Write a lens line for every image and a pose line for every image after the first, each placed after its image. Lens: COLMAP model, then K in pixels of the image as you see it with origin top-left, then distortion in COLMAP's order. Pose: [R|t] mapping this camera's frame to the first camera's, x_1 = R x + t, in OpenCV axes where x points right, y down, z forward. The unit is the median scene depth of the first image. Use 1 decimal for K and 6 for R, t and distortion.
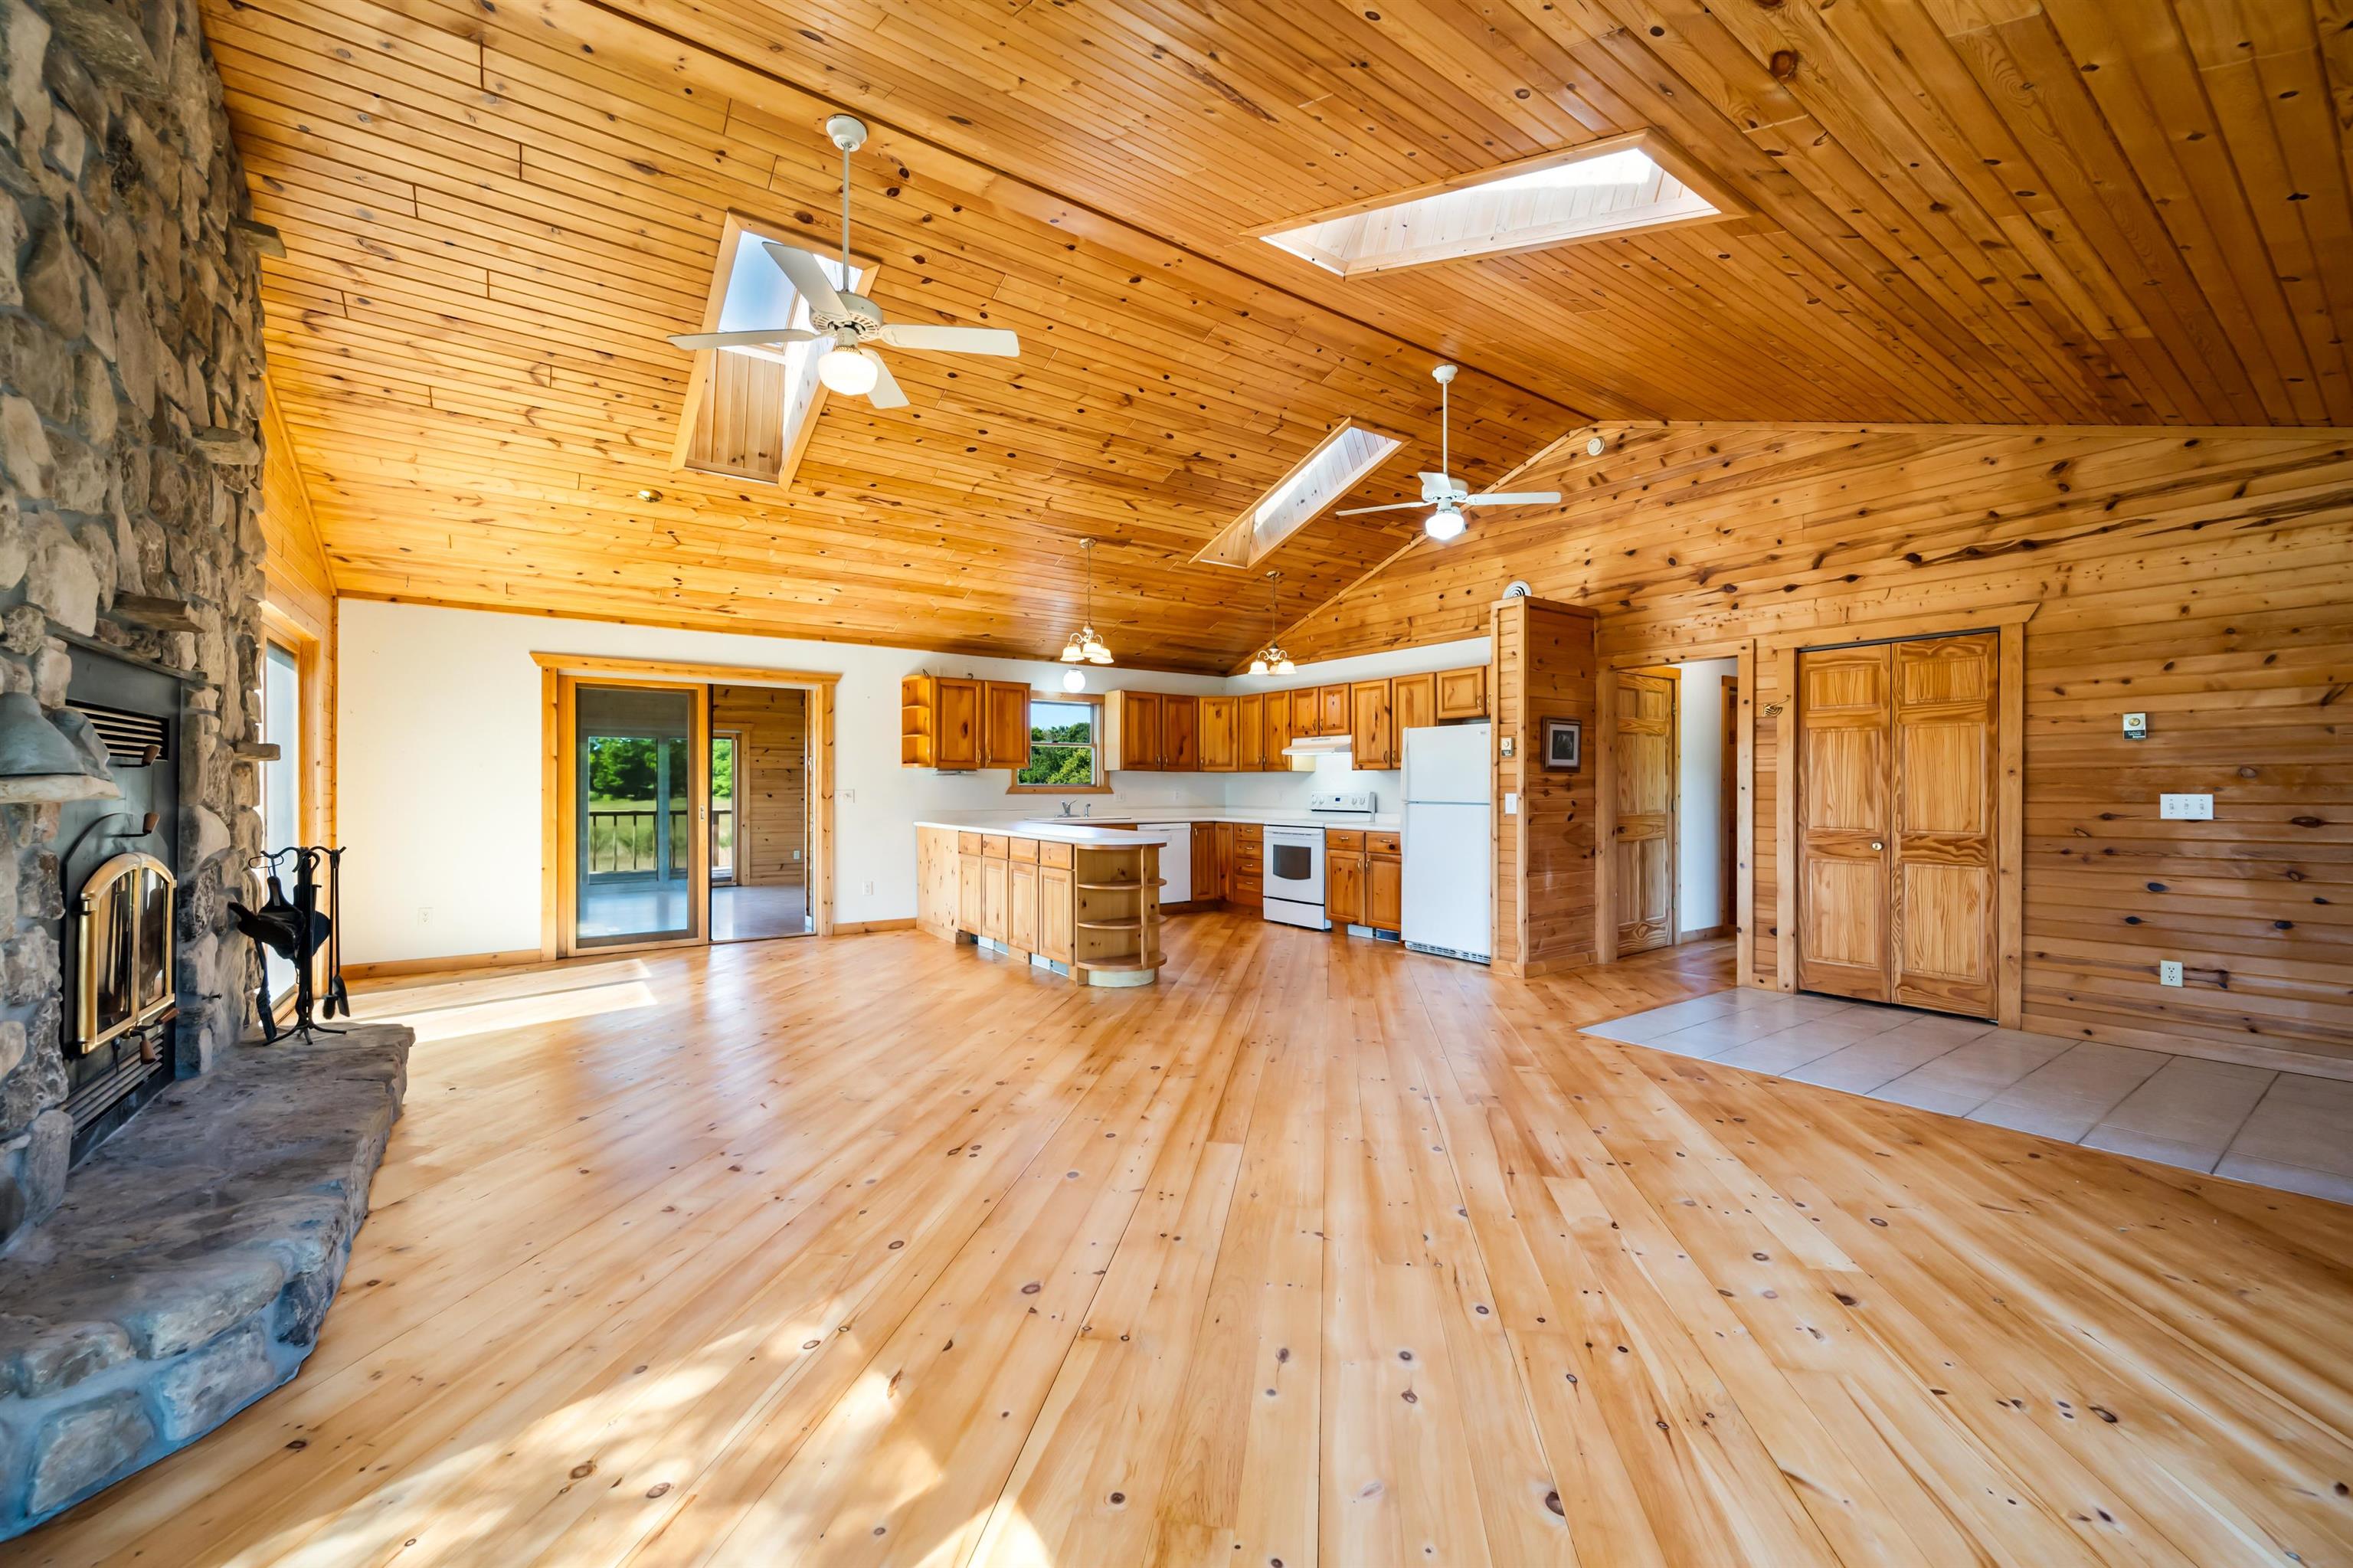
lens RADIAL K [[920.7, 0, 1171.6], [0, 920.7, 786.0], [0, 0, 1]] dist [0.000432, -0.001125]
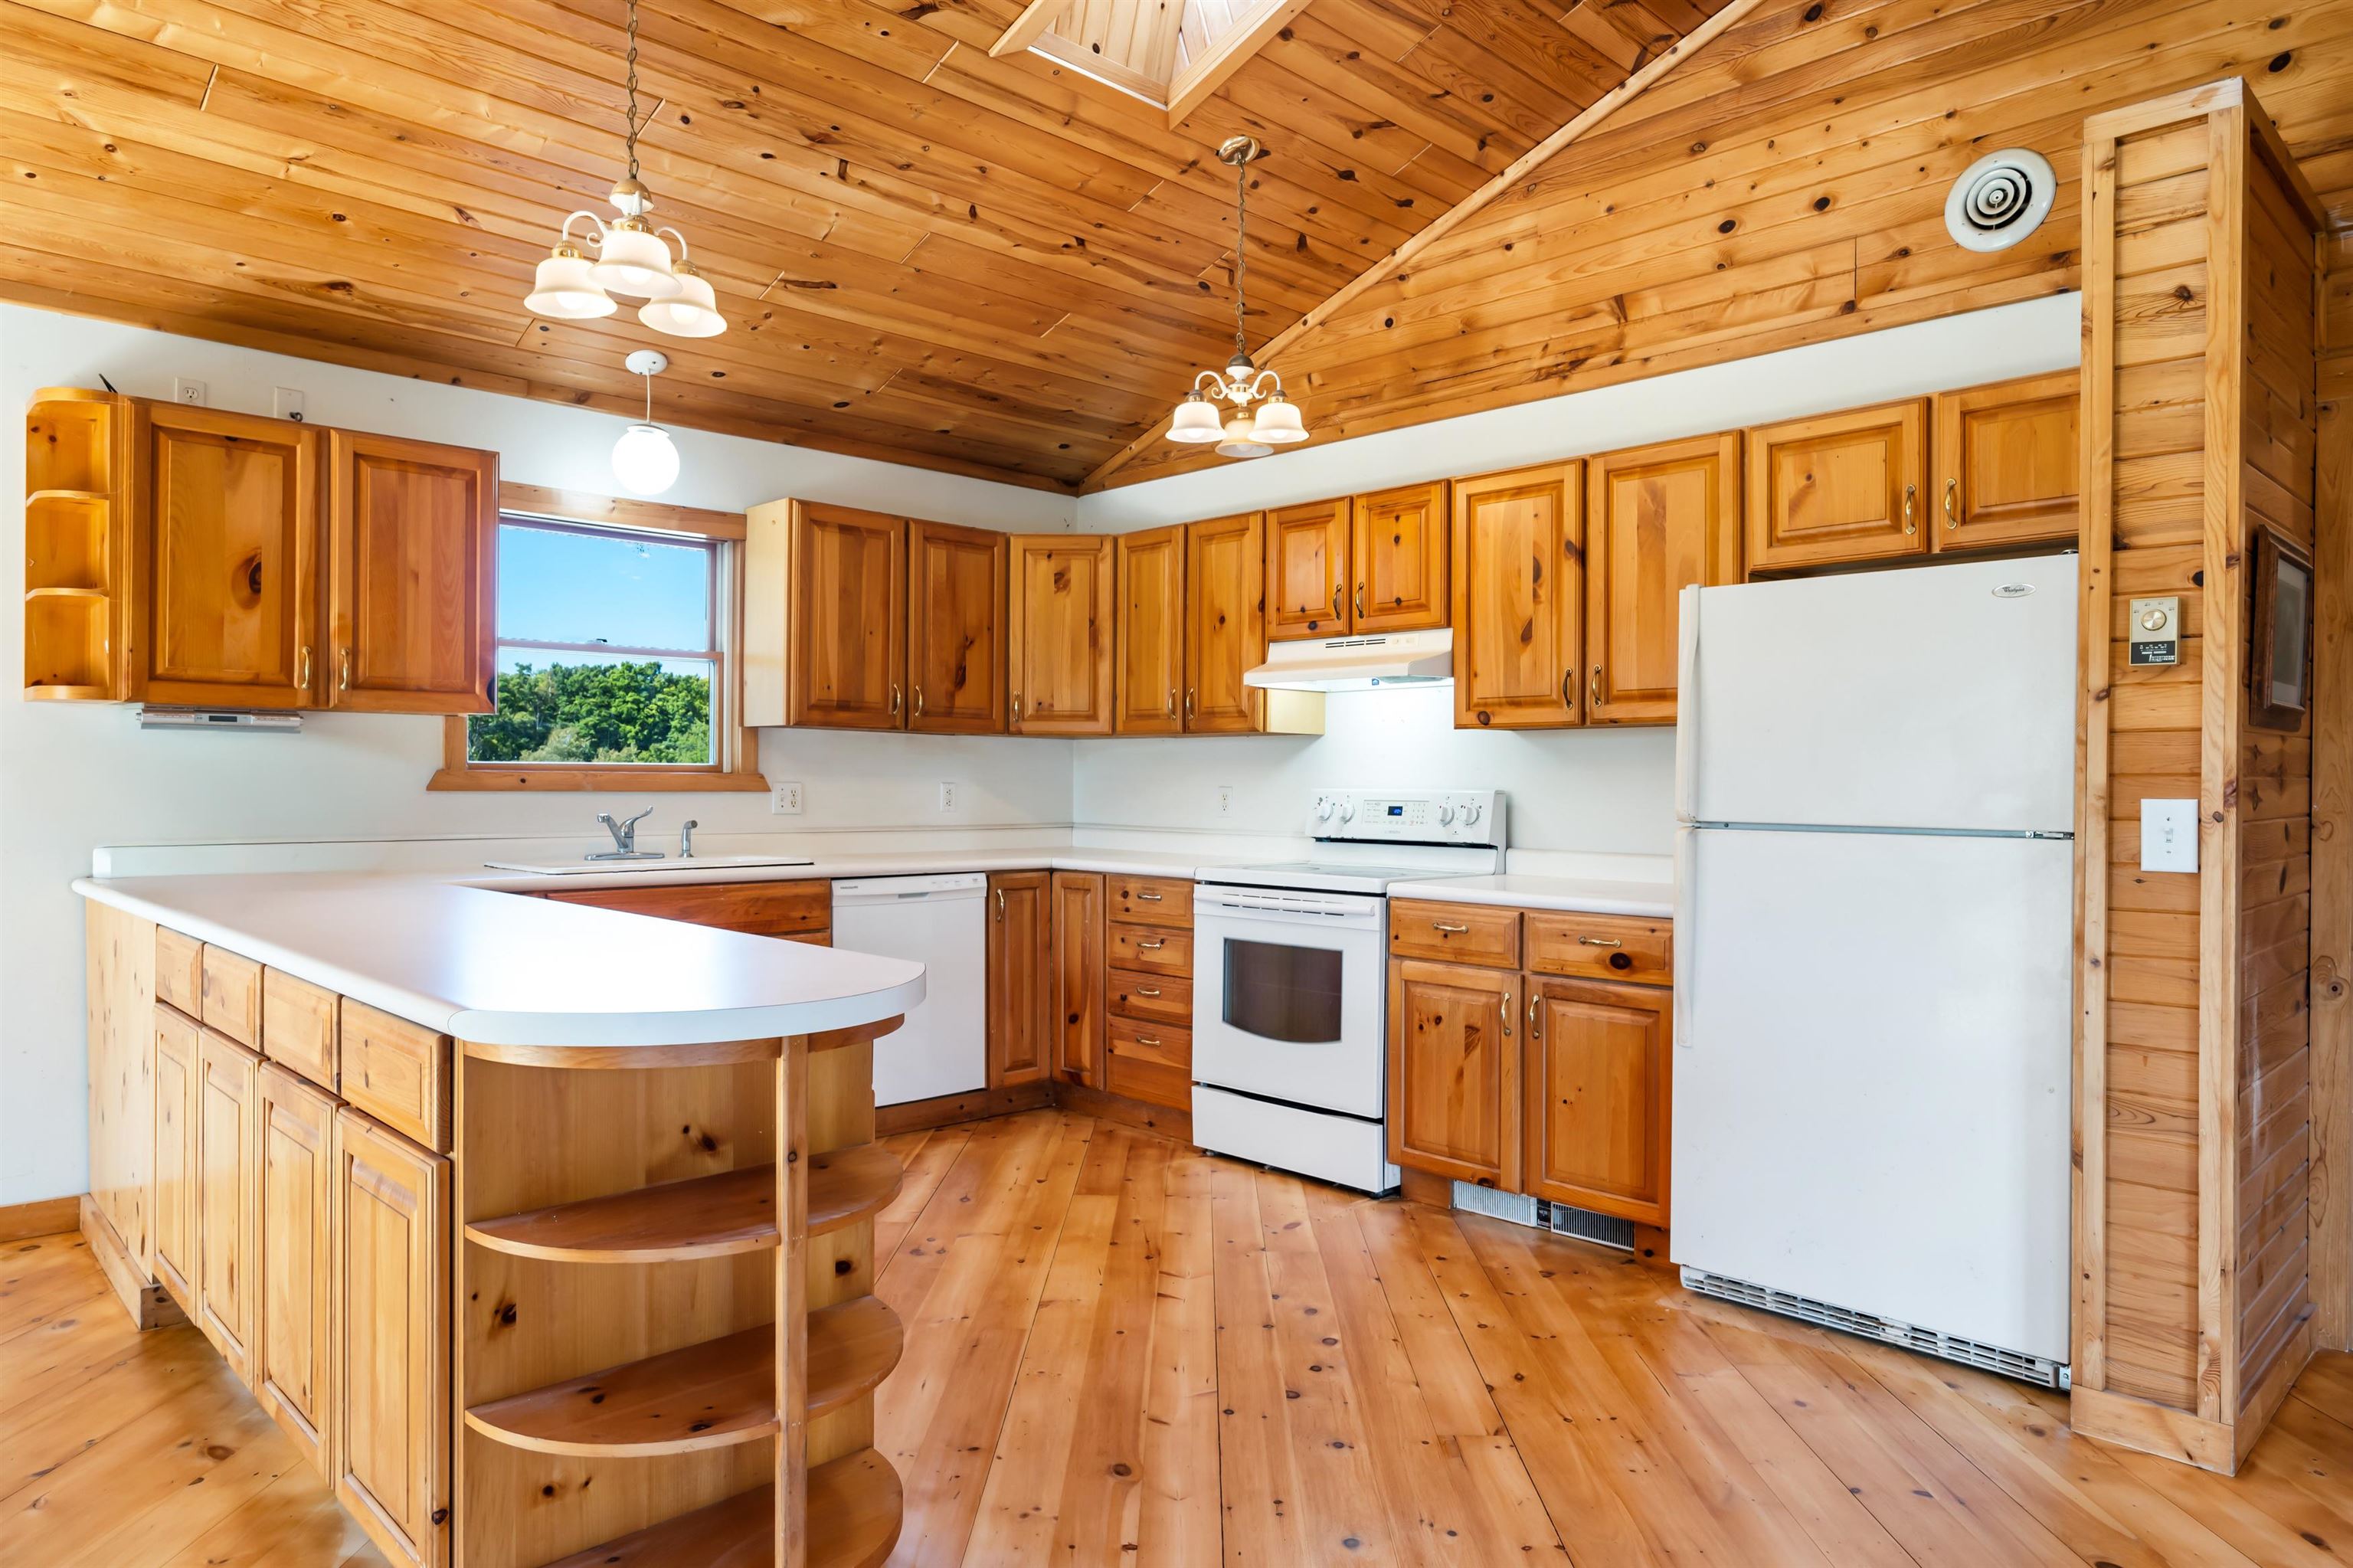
lens RADIAL K [[1489.2, 0, 1174.5], [0, 1489.2, 790.8], [0, 0, 1]] dist [-0.000834, -0.002388]
pose [[0.987475, 0.005425, 0.157684, 0.001530], [-0.006479, 0.999960, 0.006169, 0.004034], [-0.157644, -0.007114, 0.987470, 0.490396]]
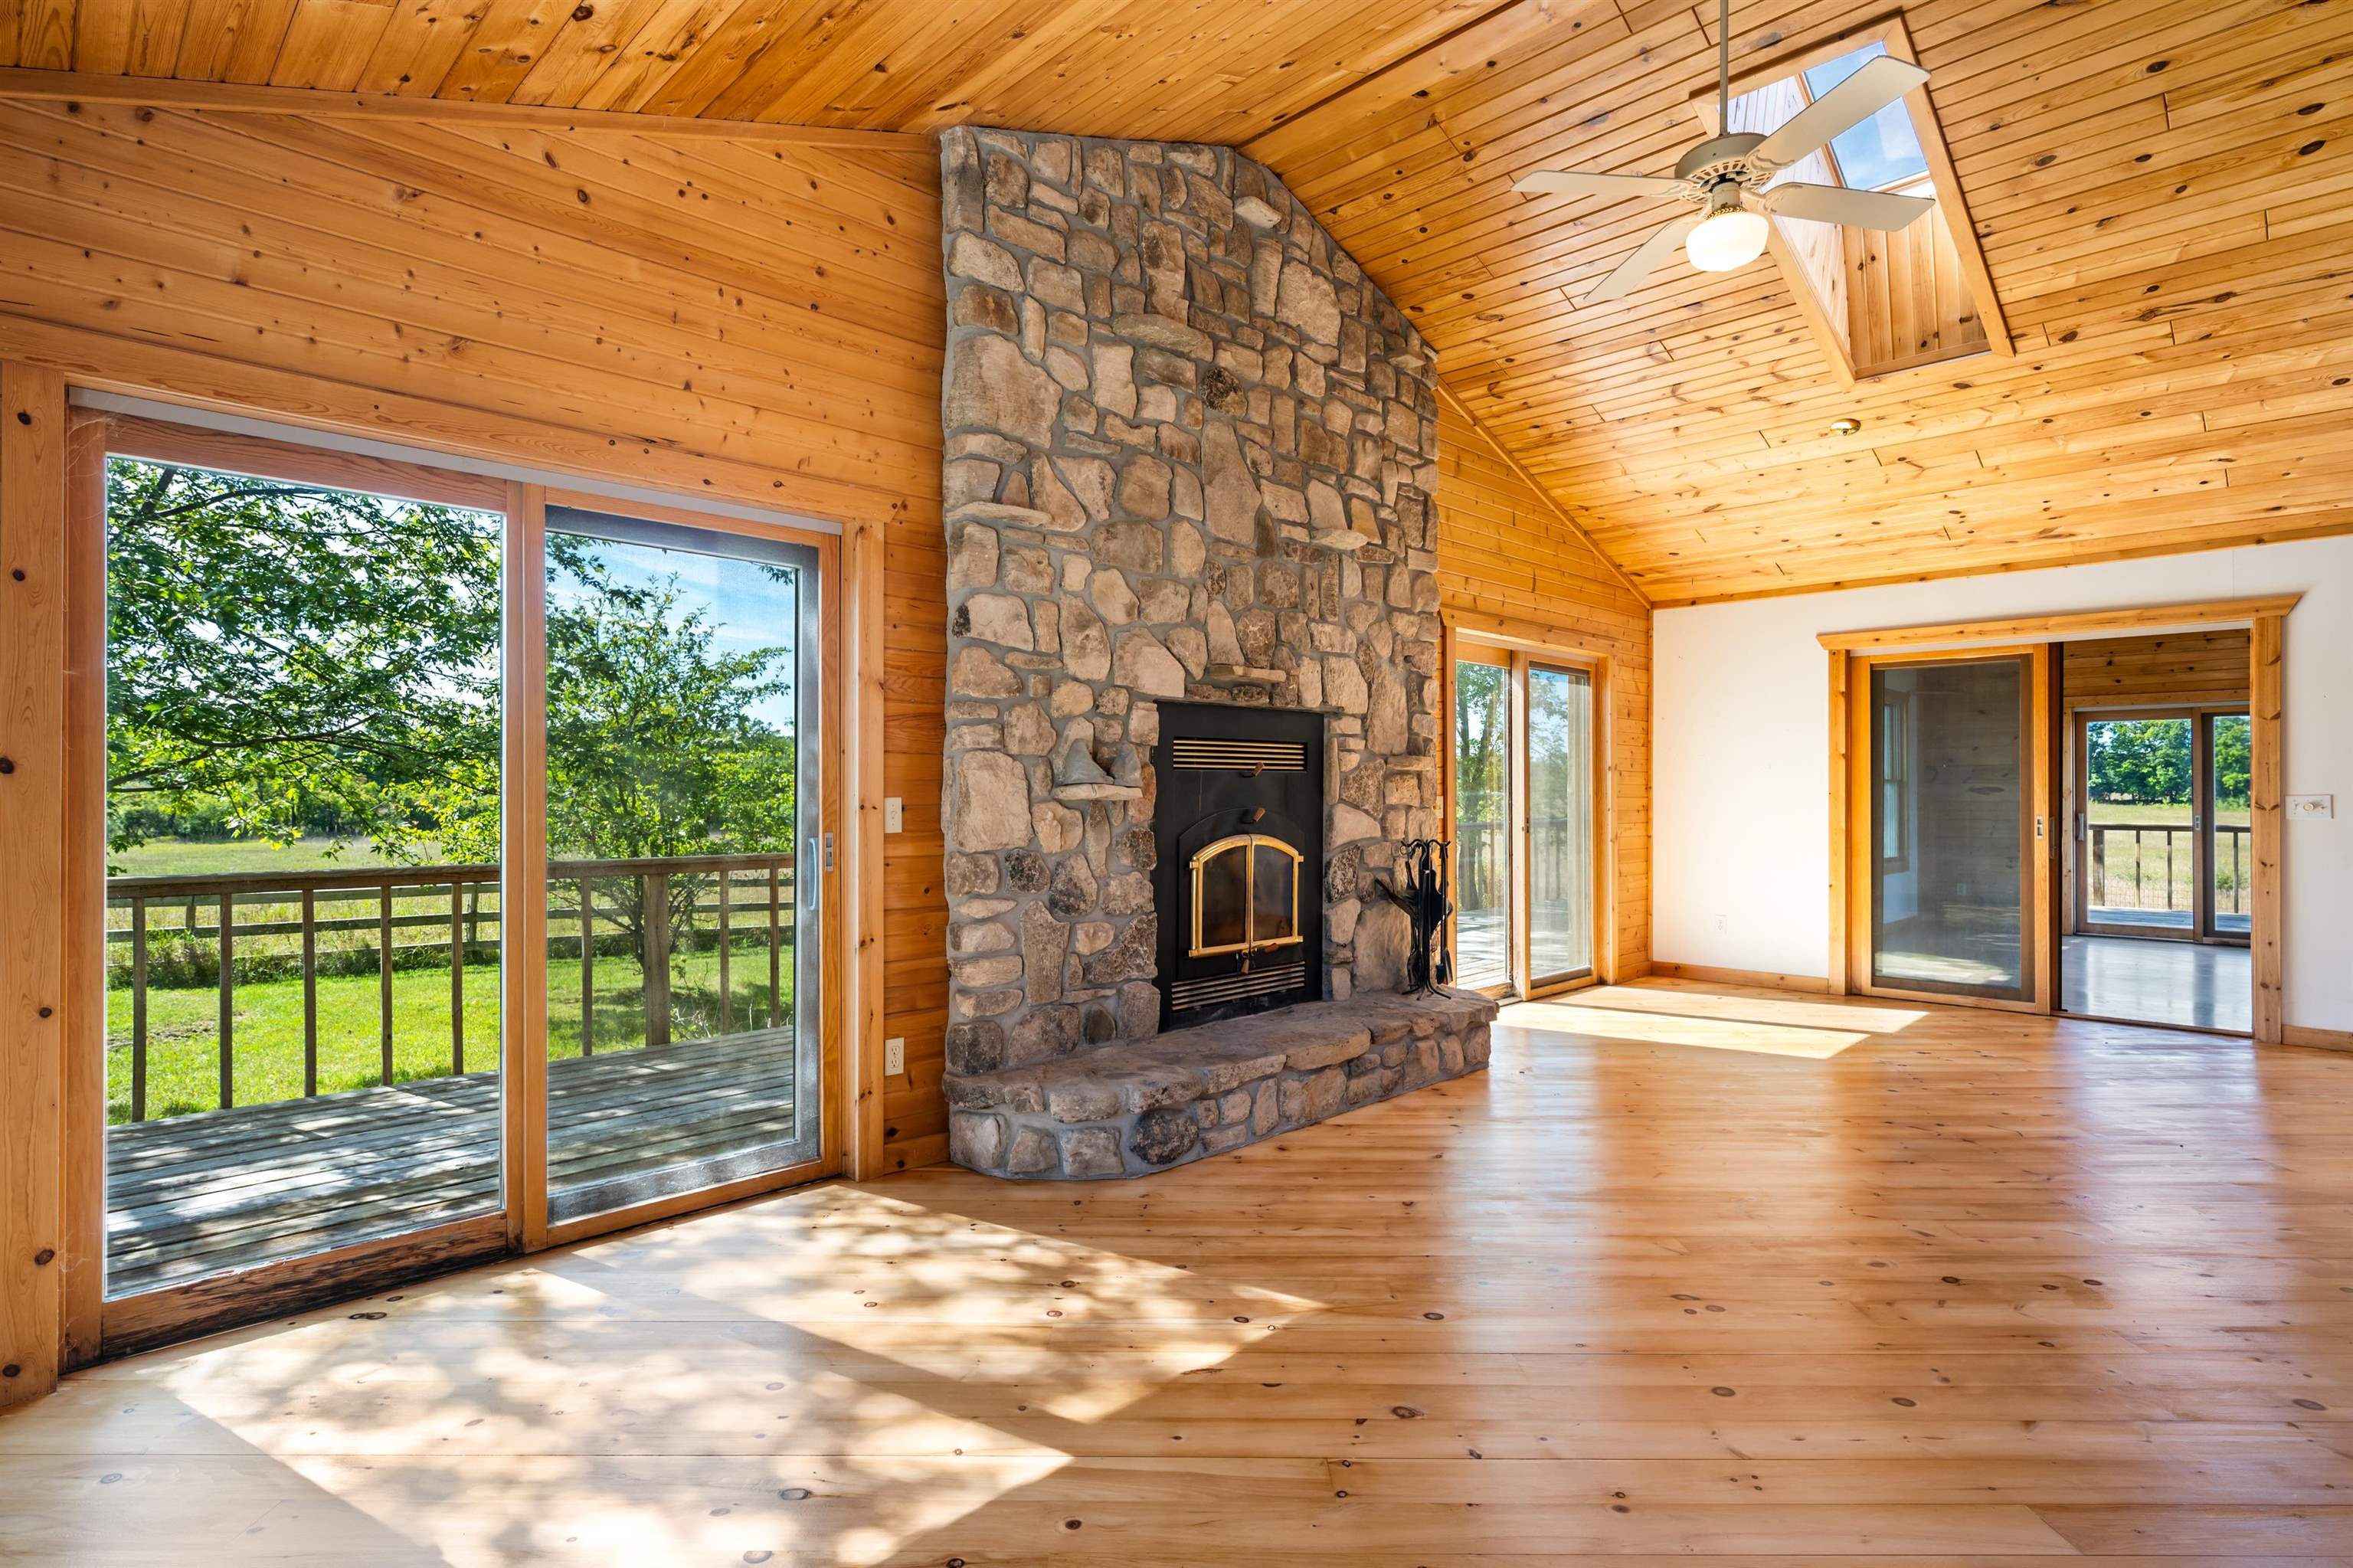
lens RADIAL K [[1168.7, 0, 1179.9], [0, 1168.7, 785.8], [0, 0, 1]] dist [-0.000644, 0.000192]
pose [[0.171255, -0.004795, -0.985215, 0.247229], [0.001672, 0.999988, -0.004576, 0.000465], [0.985225, -0.000863, 0.171261, 0.189324]]
